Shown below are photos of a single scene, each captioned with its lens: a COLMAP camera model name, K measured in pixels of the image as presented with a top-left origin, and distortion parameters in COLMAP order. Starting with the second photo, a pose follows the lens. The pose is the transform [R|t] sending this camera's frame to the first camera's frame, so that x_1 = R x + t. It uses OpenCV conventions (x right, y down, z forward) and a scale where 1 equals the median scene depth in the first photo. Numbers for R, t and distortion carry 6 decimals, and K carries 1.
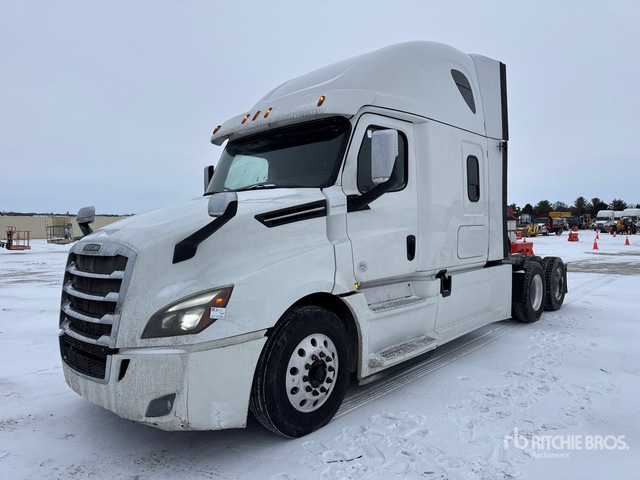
lens RADIAL K [[434.3, 0, 320.0], [0, 434.3, 240.0], [0, 0, 1]] dist [-0.001584, -0.000471]
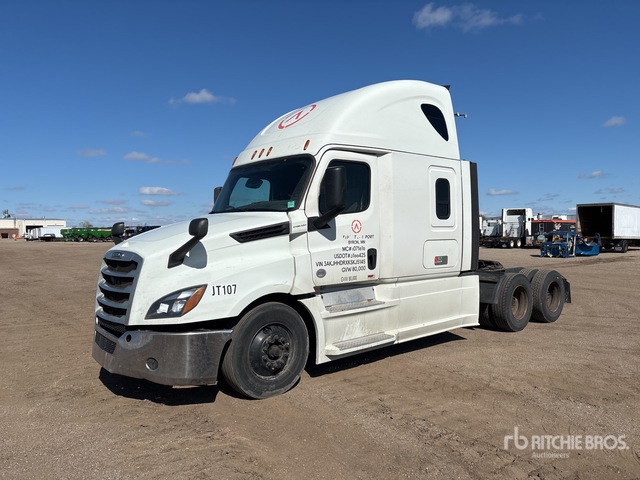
lens RADIAL K [[465.9, 0, 320.0], [0, 465.9, 240.0], [0, 0, 1]] dist [0.001185, 0.002098]
pose [[0.990555, 0.018975, -0.135800, 0.272867], [-0.019318, 0.999813, -0.001211, -0.034235], [0.135752, 0.003823, 0.990736, -0.335048]]
